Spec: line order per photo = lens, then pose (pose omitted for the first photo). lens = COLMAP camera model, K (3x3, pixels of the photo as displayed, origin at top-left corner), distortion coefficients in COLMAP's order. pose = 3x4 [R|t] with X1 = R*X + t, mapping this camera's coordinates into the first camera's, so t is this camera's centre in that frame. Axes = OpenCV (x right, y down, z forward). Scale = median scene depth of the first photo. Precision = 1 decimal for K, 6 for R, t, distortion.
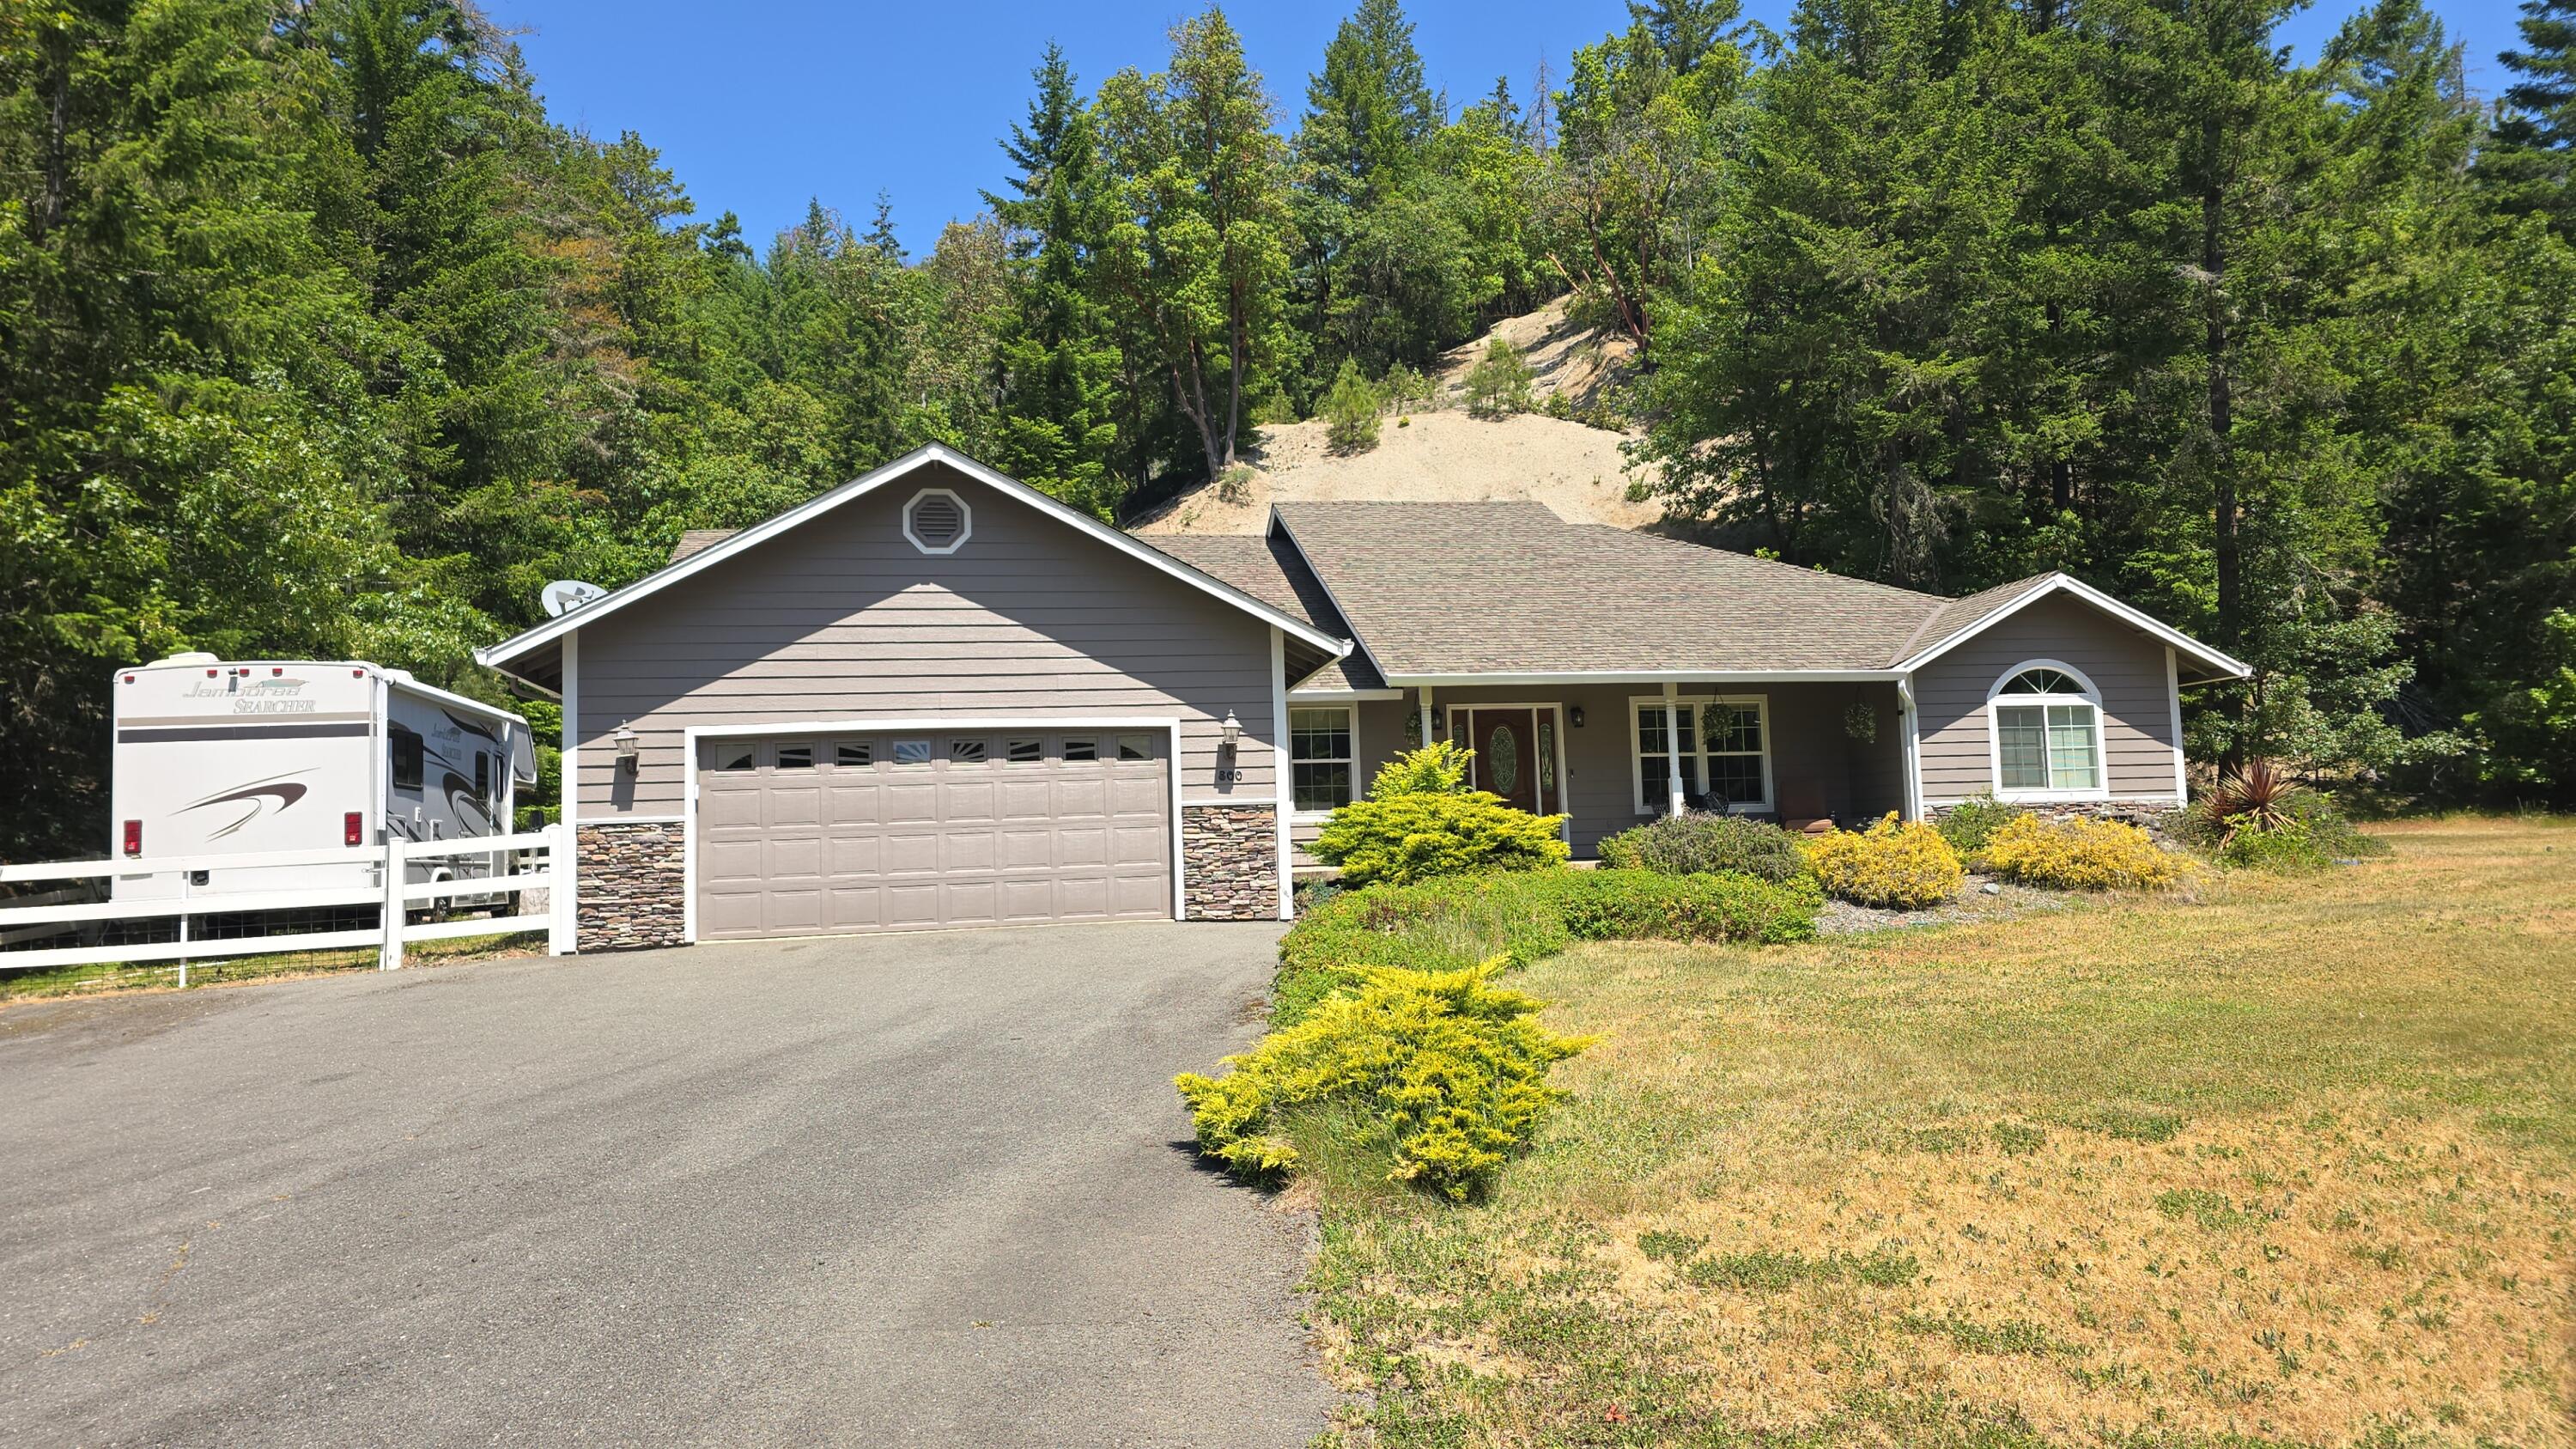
lens RADIAL K [[1730.9, 0, 1289.1], [0, 1730.9, 740.3], [0, 0, 1]] dist [0.082566, -0.075691]
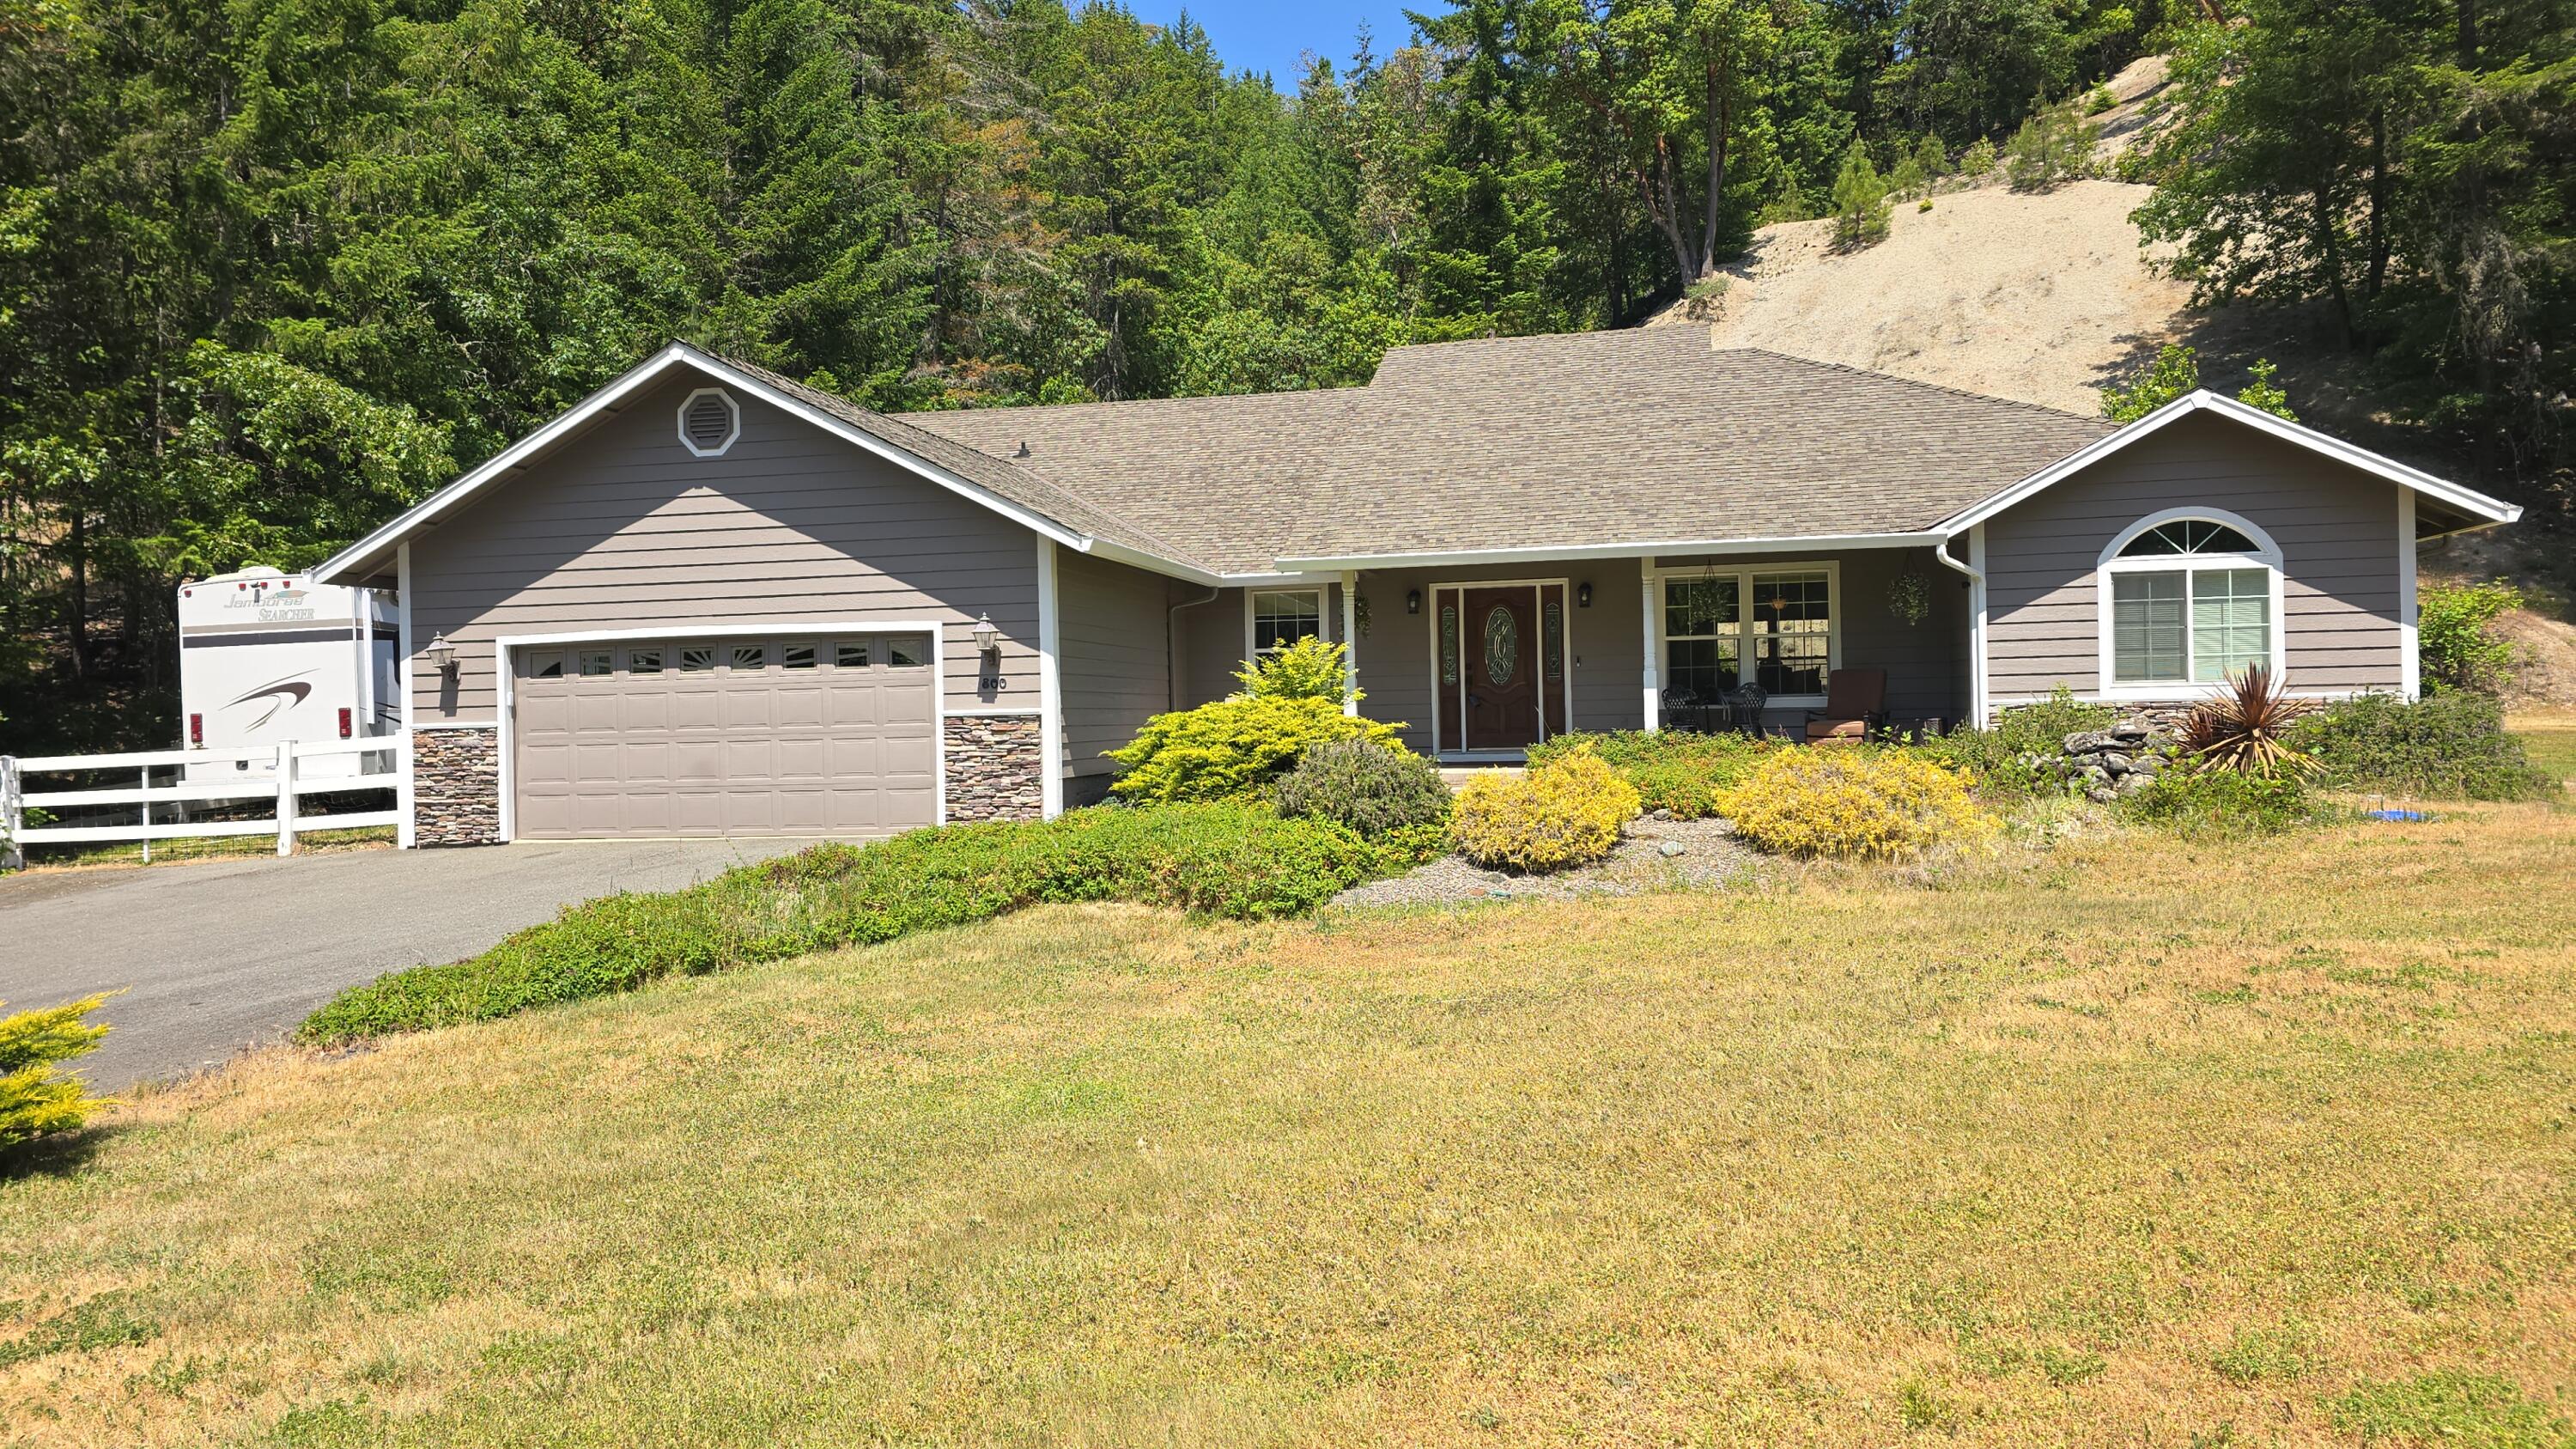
lens RADIAL K [[1730.9, 0, 1267.4], [0, 1730.9, 736.4], [0, 0, 1]] dist [0.082566, -0.075691]
pose [[0.921330, 0.016868, -0.388415, 0.451329], [0.020506, 0.995559, 0.091875, -0.032630], [0.388240, -0.092613, 0.916893, 0.195581]]
